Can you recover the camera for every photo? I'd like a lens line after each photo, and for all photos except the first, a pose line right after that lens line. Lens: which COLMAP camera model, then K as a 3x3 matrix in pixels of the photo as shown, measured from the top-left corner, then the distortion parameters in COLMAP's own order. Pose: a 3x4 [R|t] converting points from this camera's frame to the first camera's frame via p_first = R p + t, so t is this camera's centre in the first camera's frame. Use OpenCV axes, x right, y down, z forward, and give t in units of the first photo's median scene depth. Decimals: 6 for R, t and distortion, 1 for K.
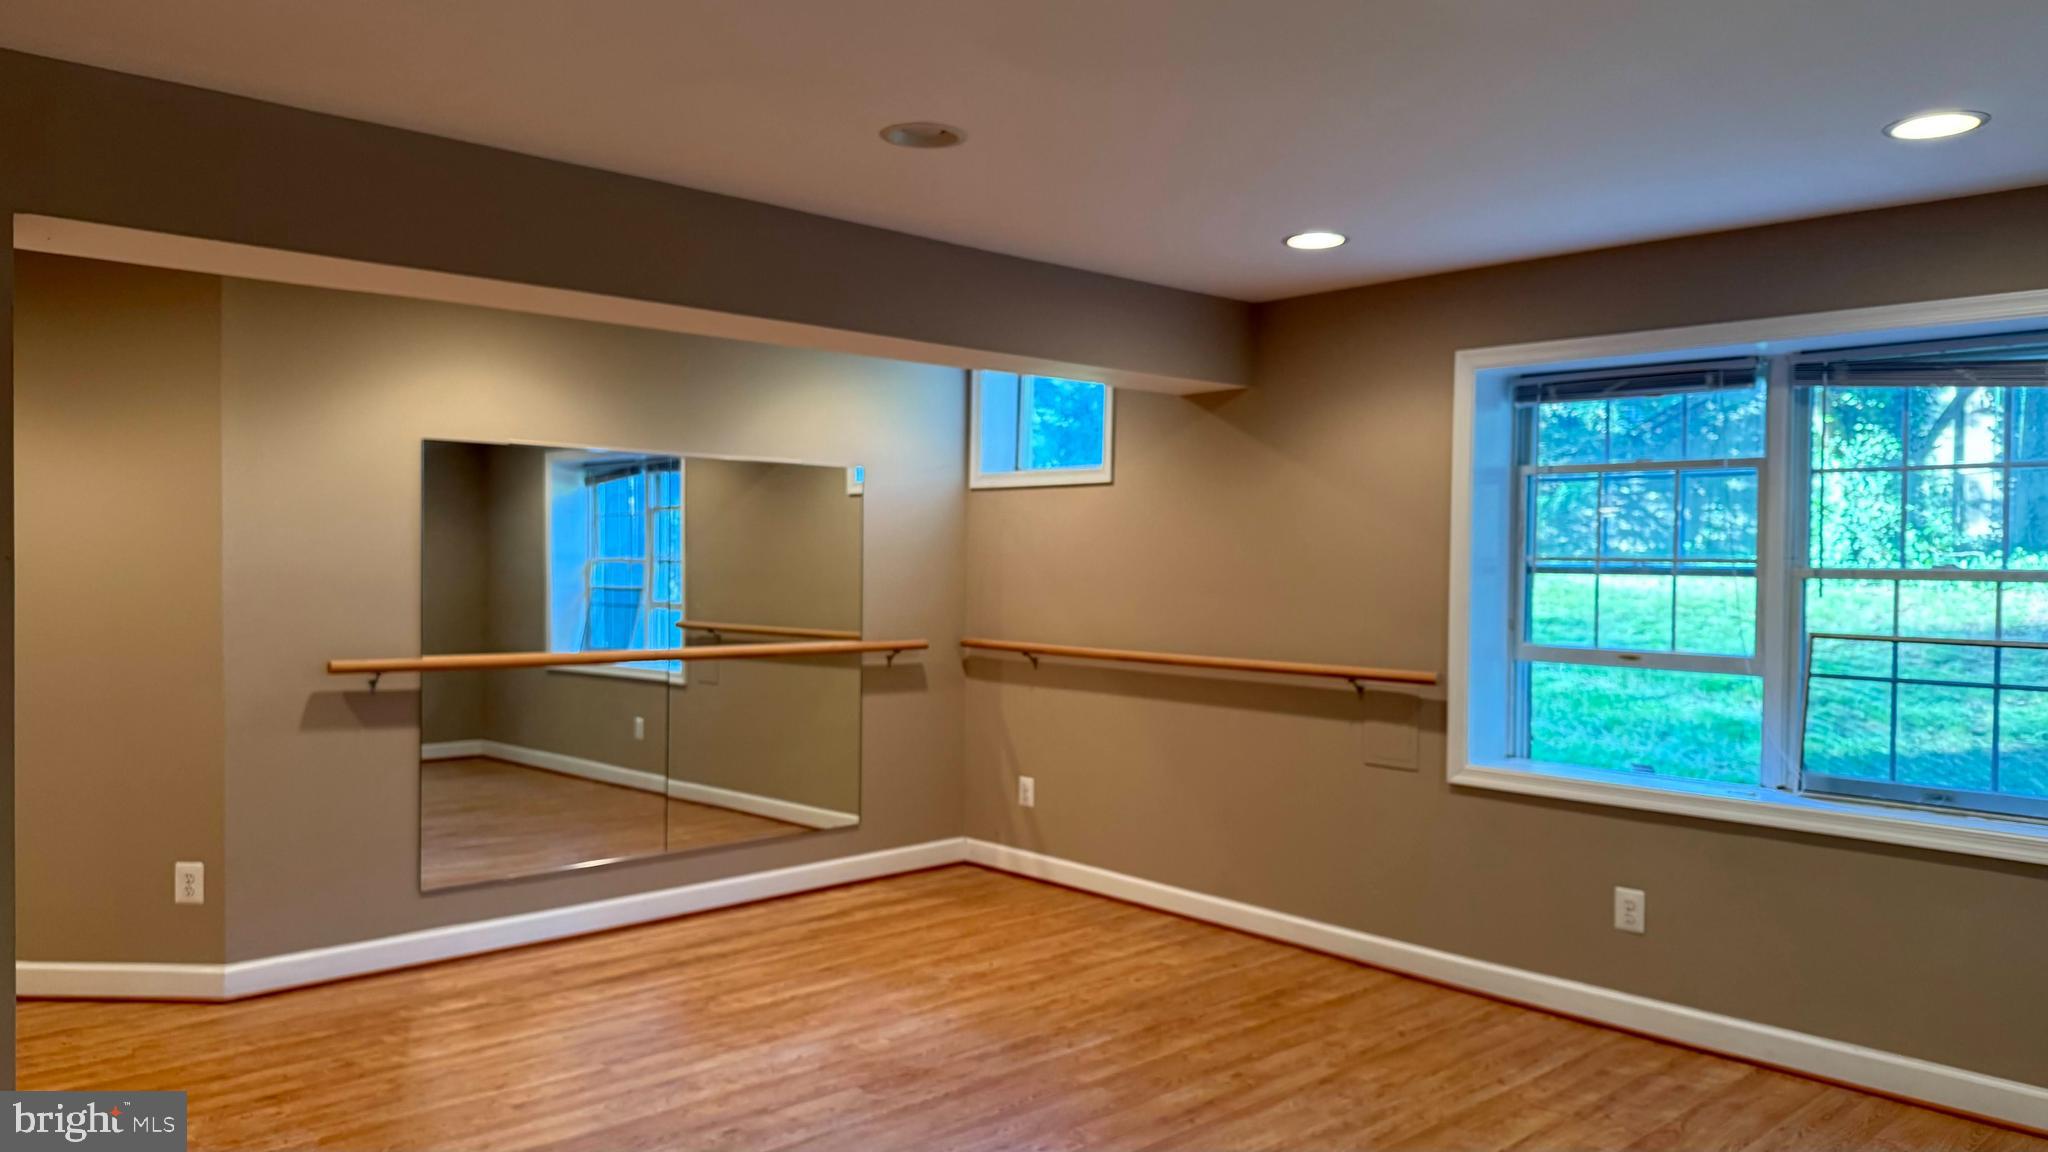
lens RADIAL K [[1428.7, 0, 1024.0], [0, 1428.7, 576.0], [0, 0, 1]] dist [0.080561, -0.108753]
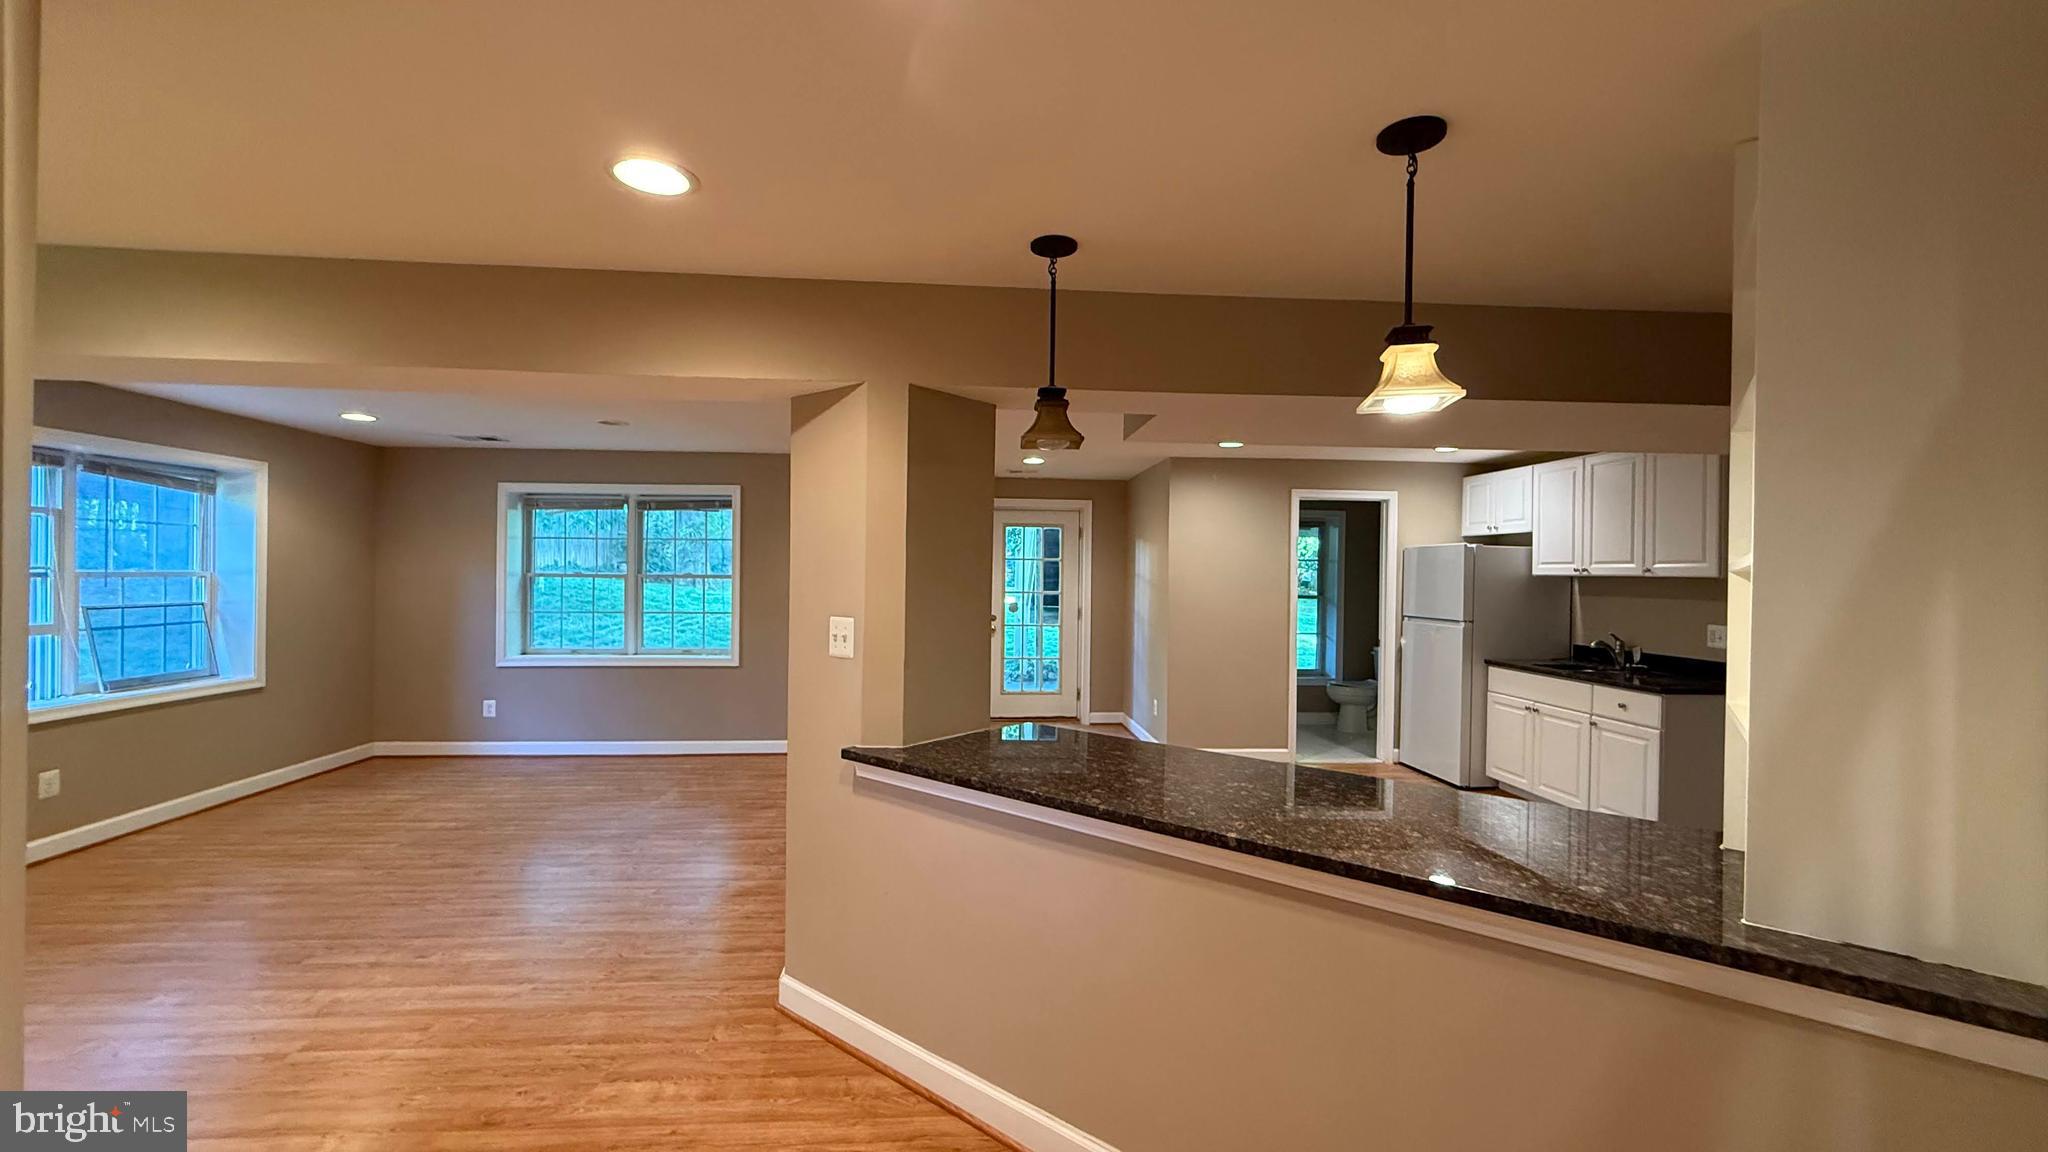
lens RADIAL K [[814.4, 0, 1019.9], [0, 814.4, 578.5], [0, 0, 1]] dist [-0.000890, -0.000067]
pose [[-0.758062, -0.020580, 0.651858, -1.127113], [0.003422, 0.999363, 0.035531, -0.019044], [-0.652173, 0.029166, -0.757509, 1.164832]]
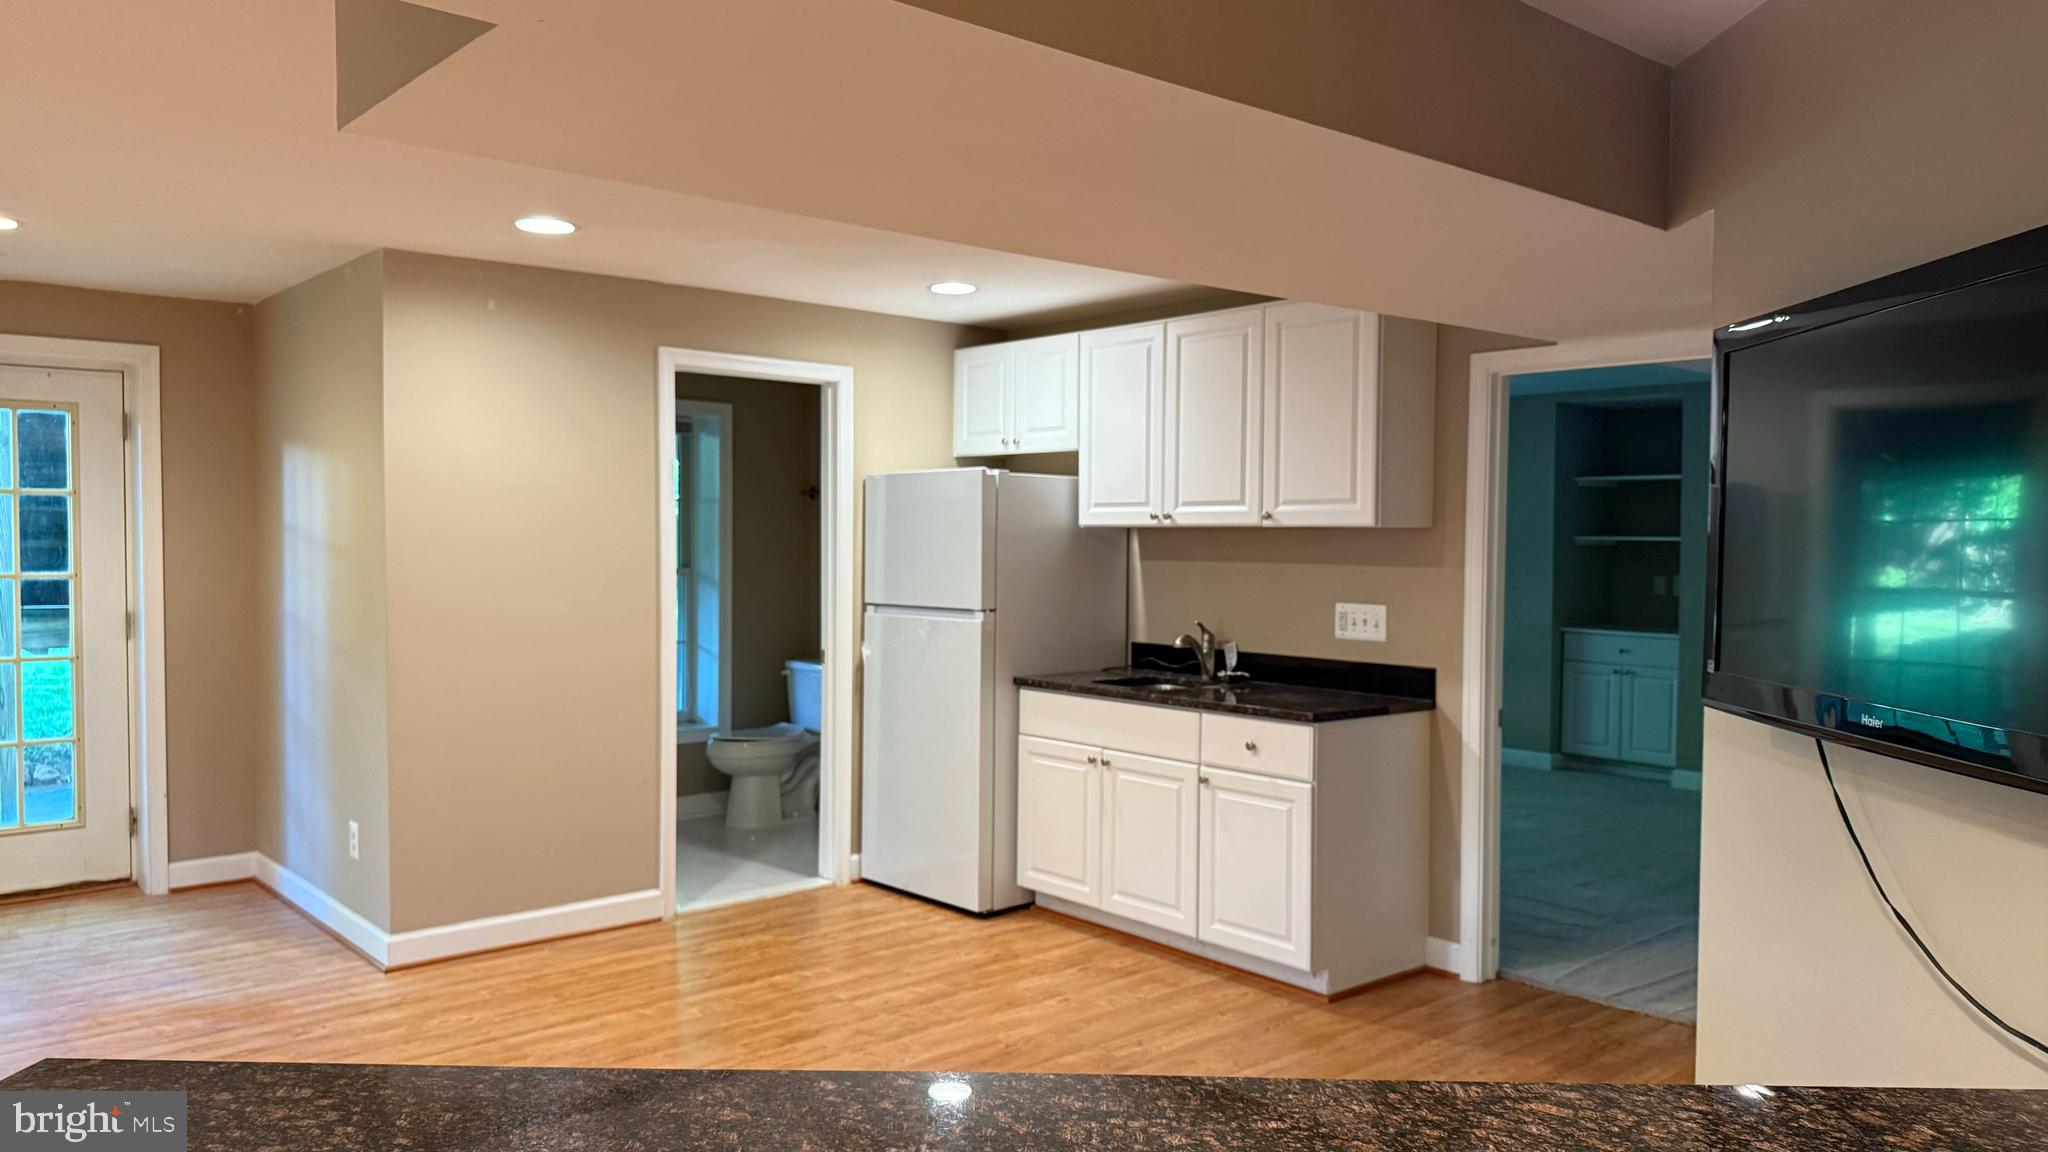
lens RADIAL K [[1428.7, 0, 1024.0], [0, 1428.7, 576.0], [0, 0, 1]] dist [0.080561, -0.108753]
pose [[-0.997996, -0.014366, 0.061620, -0.865358], [-0.010592, 0.998072, 0.061149, -0.005648], [-0.062380, 0.060374, -0.996225, 0.888529]]
